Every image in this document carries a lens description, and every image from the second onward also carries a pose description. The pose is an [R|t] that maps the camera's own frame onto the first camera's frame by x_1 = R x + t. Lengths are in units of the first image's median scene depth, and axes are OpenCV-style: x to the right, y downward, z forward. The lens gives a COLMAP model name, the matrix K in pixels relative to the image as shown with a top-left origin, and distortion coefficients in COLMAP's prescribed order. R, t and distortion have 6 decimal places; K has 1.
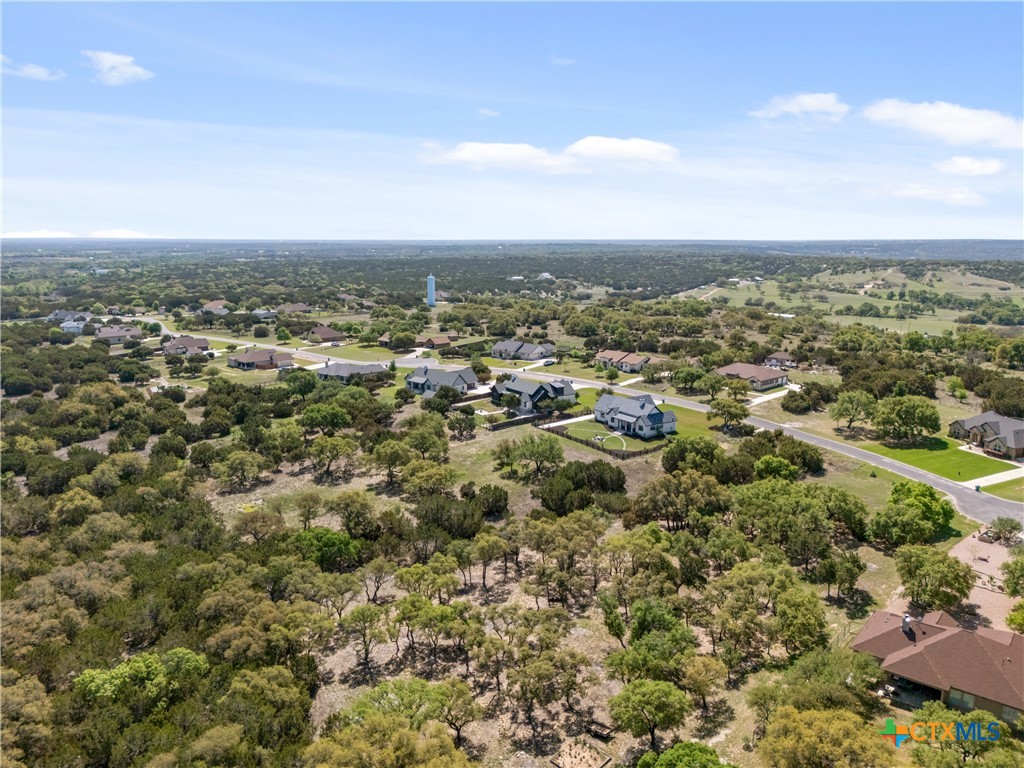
lens RADIAL K [[766.5, 0, 512.0], [0, 766.5, 384.0], [0, 0, 1]] dist [0.066324, -0.056679]
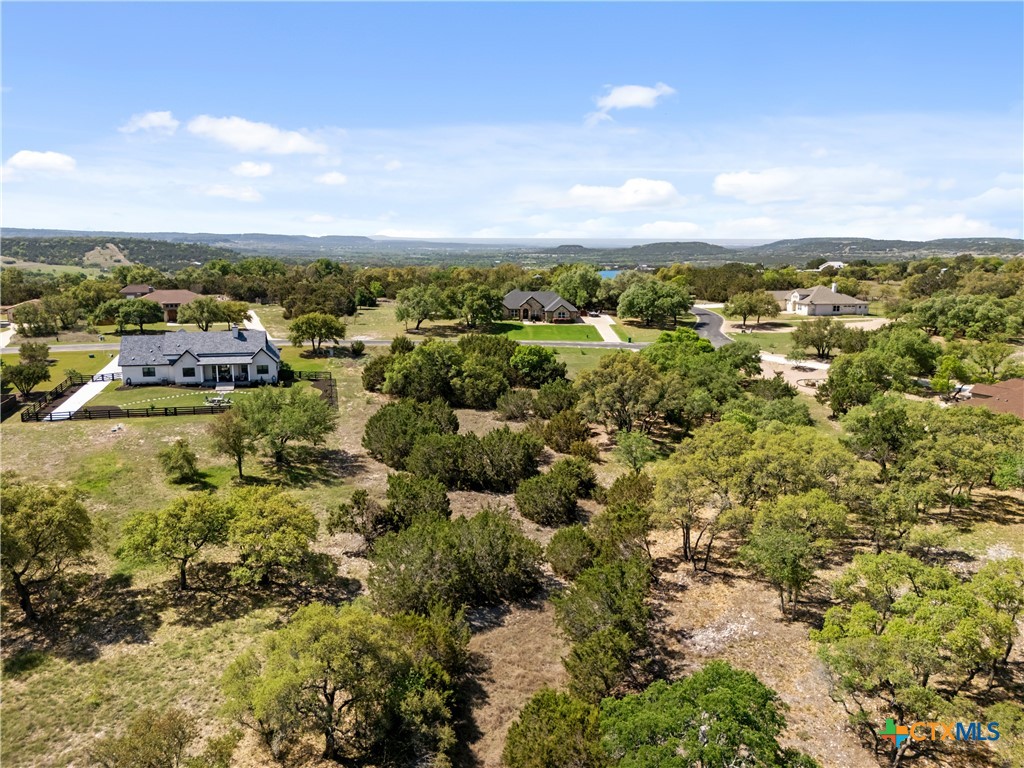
lens RADIAL K [[748.9, 0, 510.3], [0, 748.9, 391.3], [0, 0, 1]] dist [0.073625, -0.068429]
pose [[0.341743, -0.192910, 0.919781, -0.262380], [0.169155, 0.975348, 0.141715, 0.019172], [-0.924445, 0.107156, 0.365950, 0.507131]]
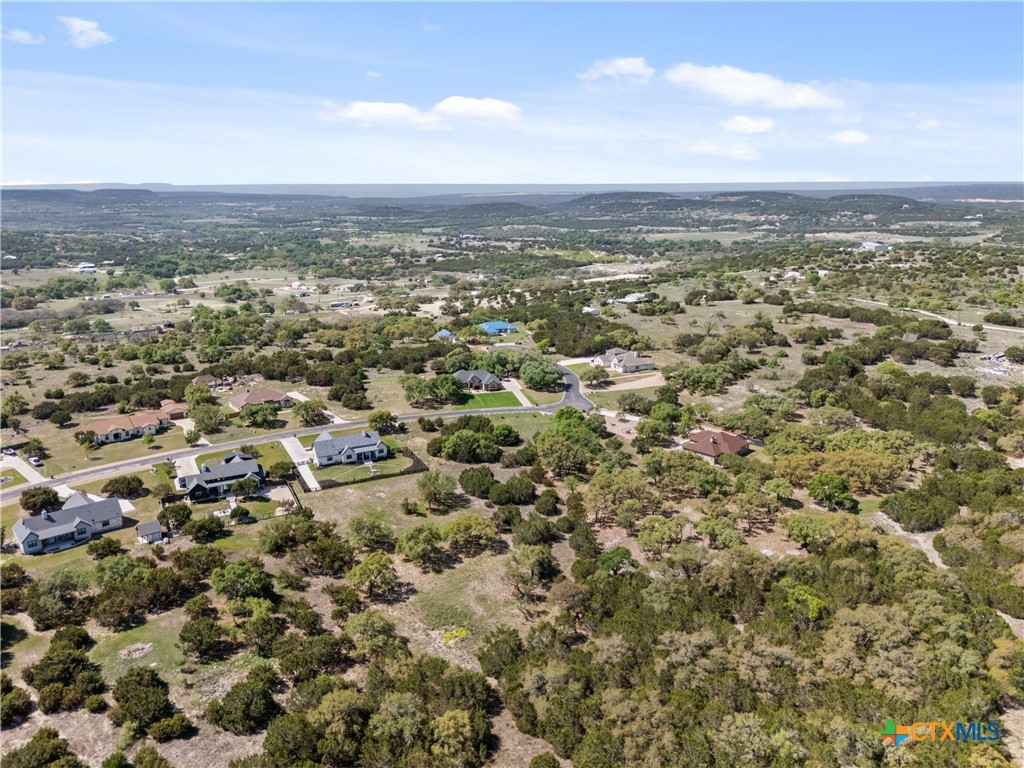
lens RADIAL K [[767.9, 0, 507.8], [0, 767.9, 387.1], [0, 0, 1]] dist [0.195562, 0.000048]
pose [[0.107865, -0.262072, 0.959001, -0.828118], [0.191551, 0.952033, 0.238622, -0.253289], [-0.975537, 0.157959, 0.152891, 0.494141]]
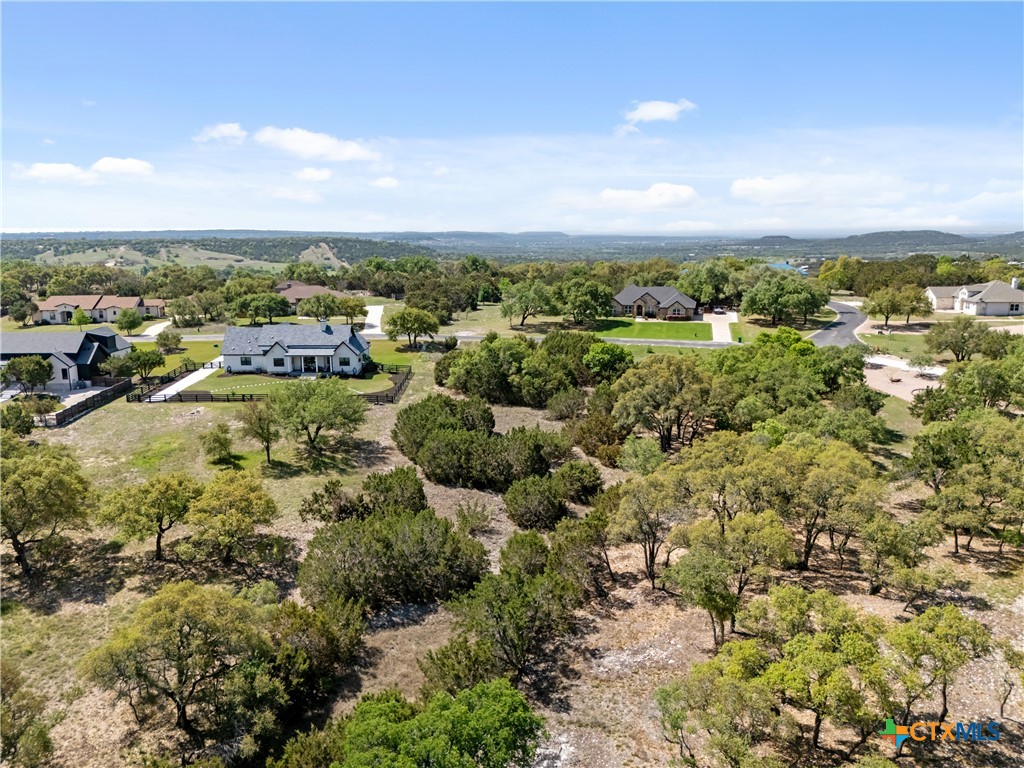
lens RADIAL K [[766.5, 0, 512.0], [0, 766.5, 384.0], [0, 0, 1]] dist [0.066324, -0.056679]
pose [[0.563919, -0.172286, 0.807659, -0.225783], [0.165185, 0.981764, 0.094091, 0.032273], [-0.809141, 0.080353, 0.582095, 0.435529]]
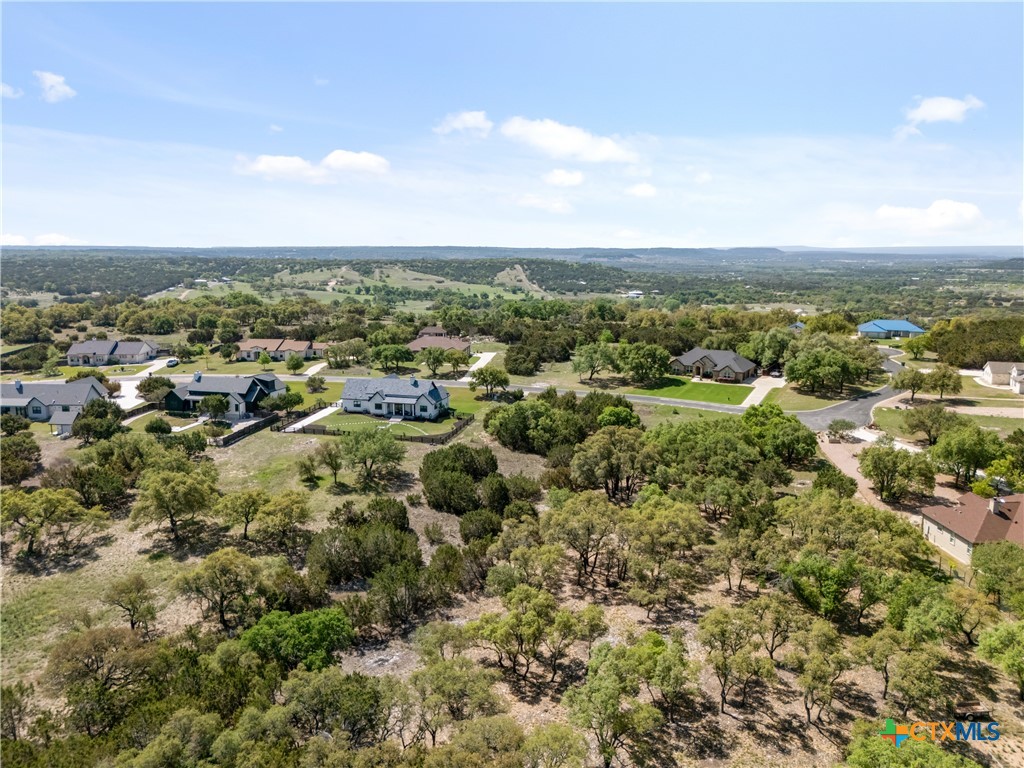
lens RADIAL K [[773.3, 0, 512.6], [0, 773.3, 401.7], [0, 0, 1]] dist [0.082862, -0.083132]
pose [[0.756822, -0.134653, 0.639600, -0.252010], [0.127180, 0.990184, 0.057972, 0.010720], [-0.641128, 0.037470, 0.766519, 0.238663]]
